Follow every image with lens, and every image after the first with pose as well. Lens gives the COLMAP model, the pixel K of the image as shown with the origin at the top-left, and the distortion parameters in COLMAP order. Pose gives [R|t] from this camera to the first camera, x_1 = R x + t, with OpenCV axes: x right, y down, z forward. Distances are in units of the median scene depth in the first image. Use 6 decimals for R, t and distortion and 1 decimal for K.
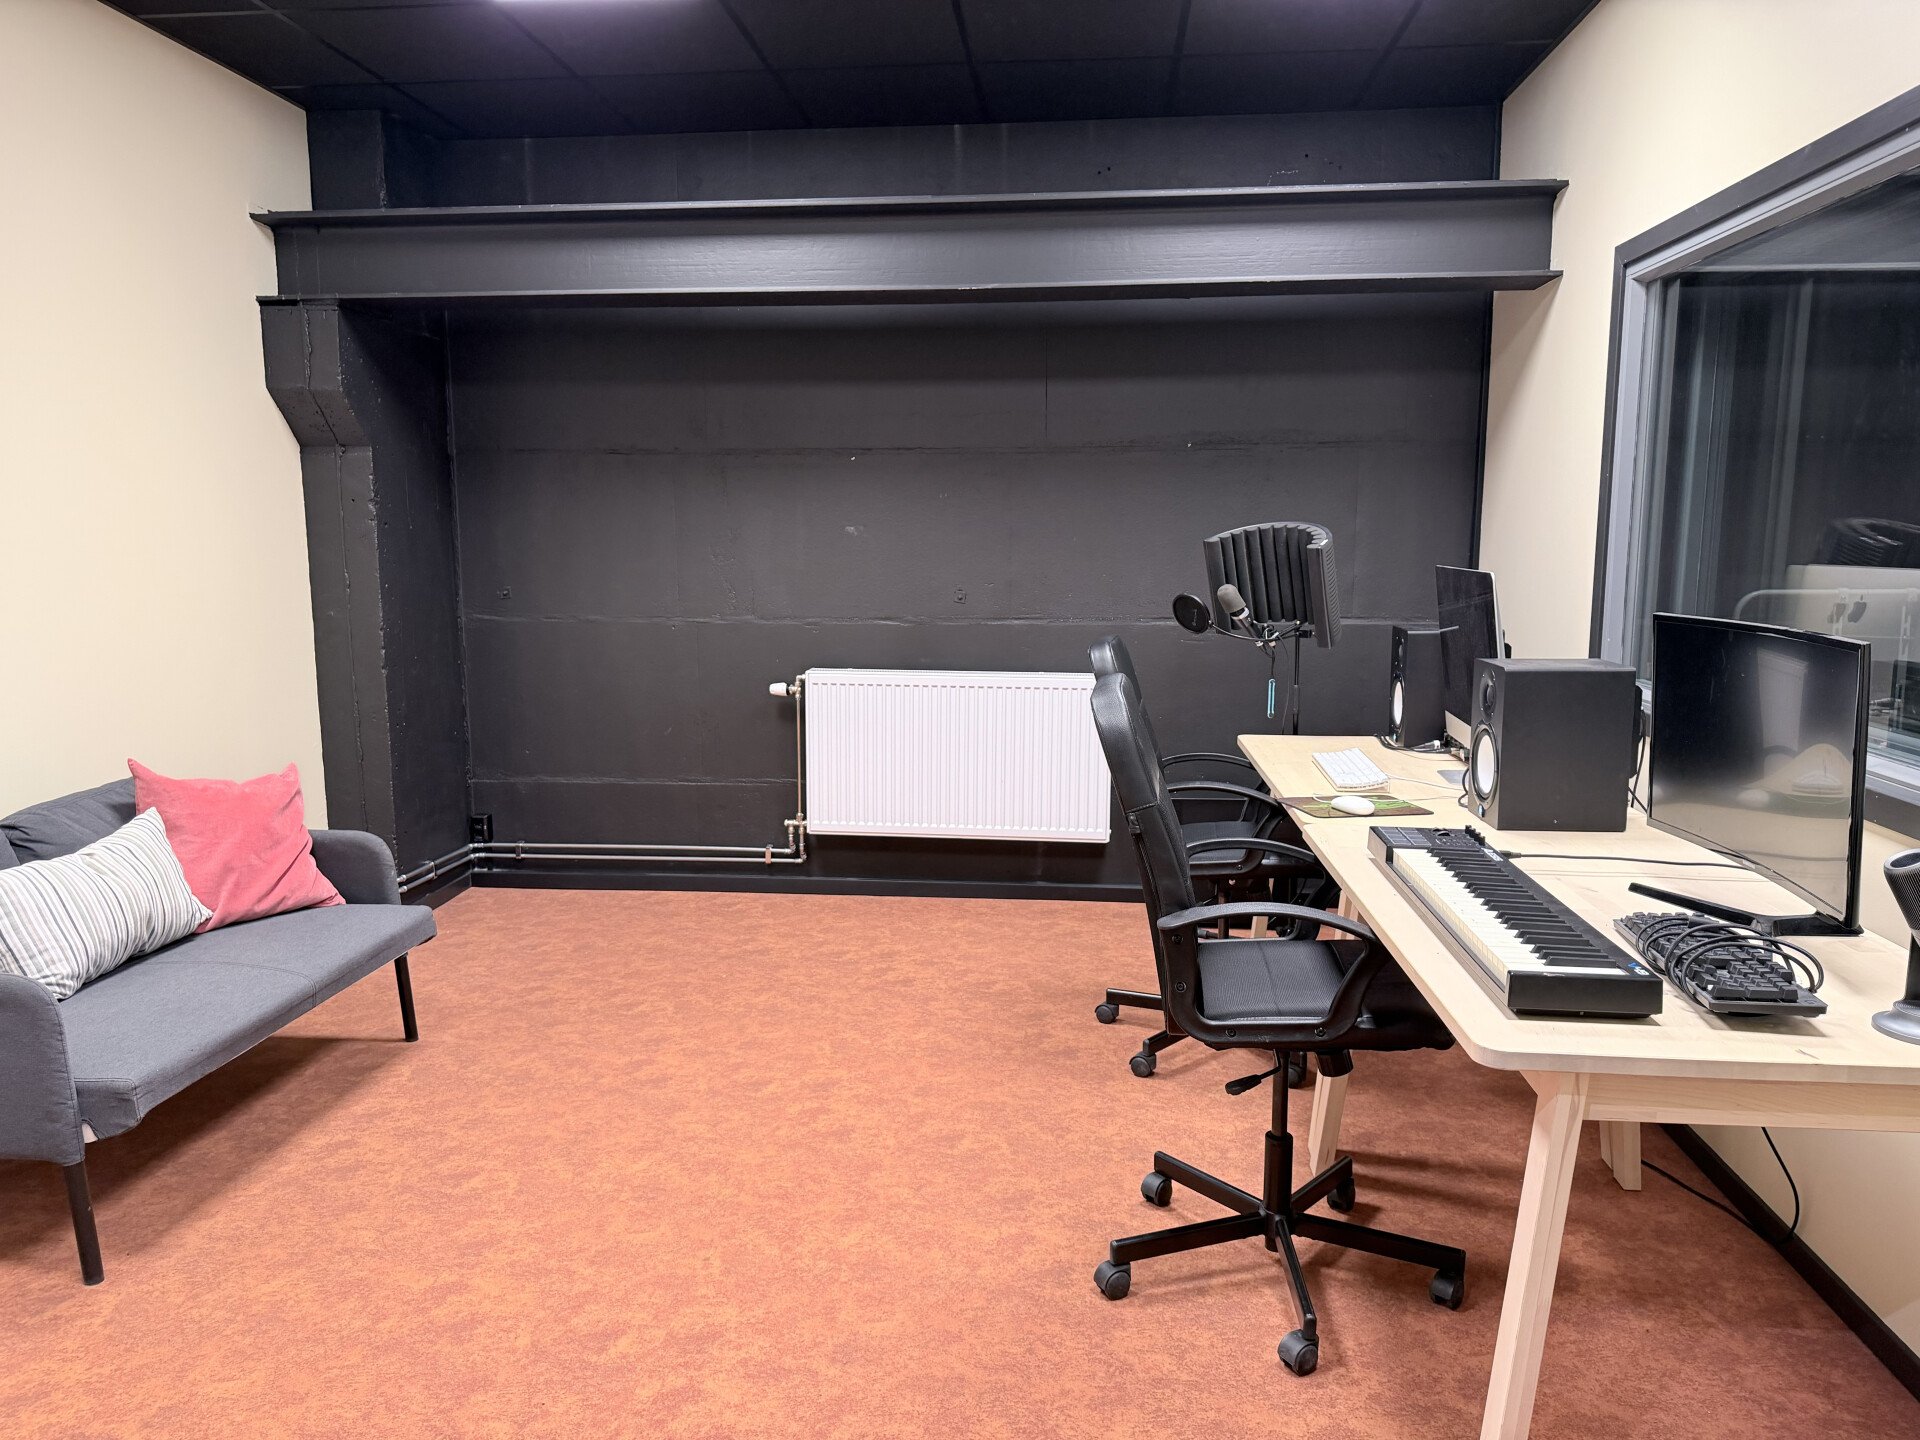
lens RADIAL K [[1342.1, 0, 959.1], [0, 1342.1, 719.2], [0, 0, 1]] dist [-0.003295, -0.001591]
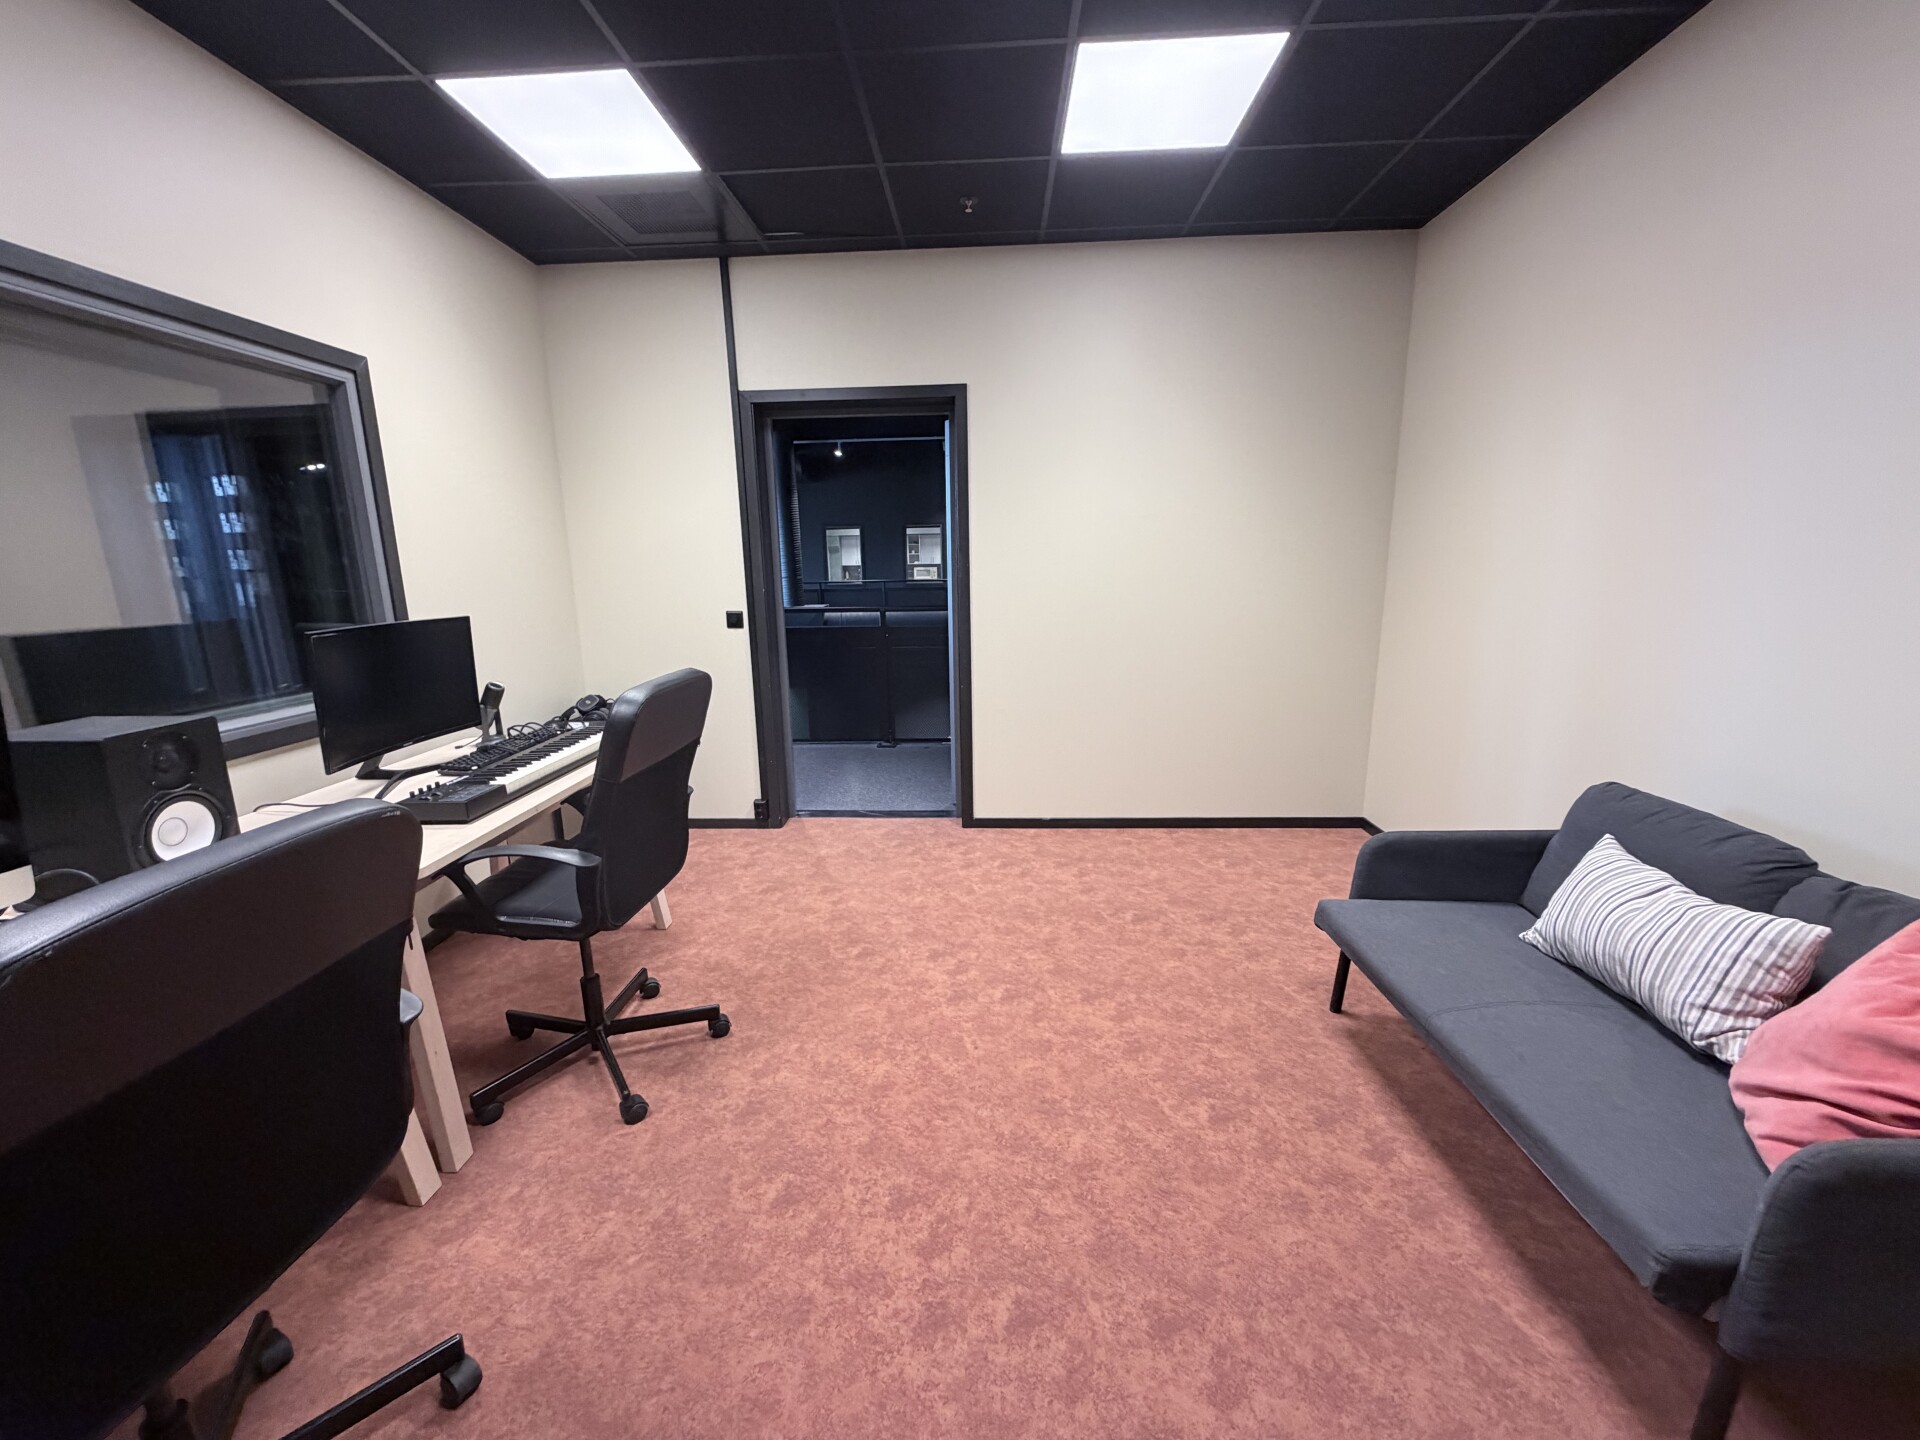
lens RADIAL K [[769.3, 0, 951.5], [0, 769.3, 730.3], [0, 0, 1]] dist [0.001091, 0.000048]
pose [[-0.998783, 0.028517, -0.040250, -0.127213], [0.012486, 0.935538, 0.353006, -0.226902], [0.047723, 0.352074, -0.934755, 1.583466]]
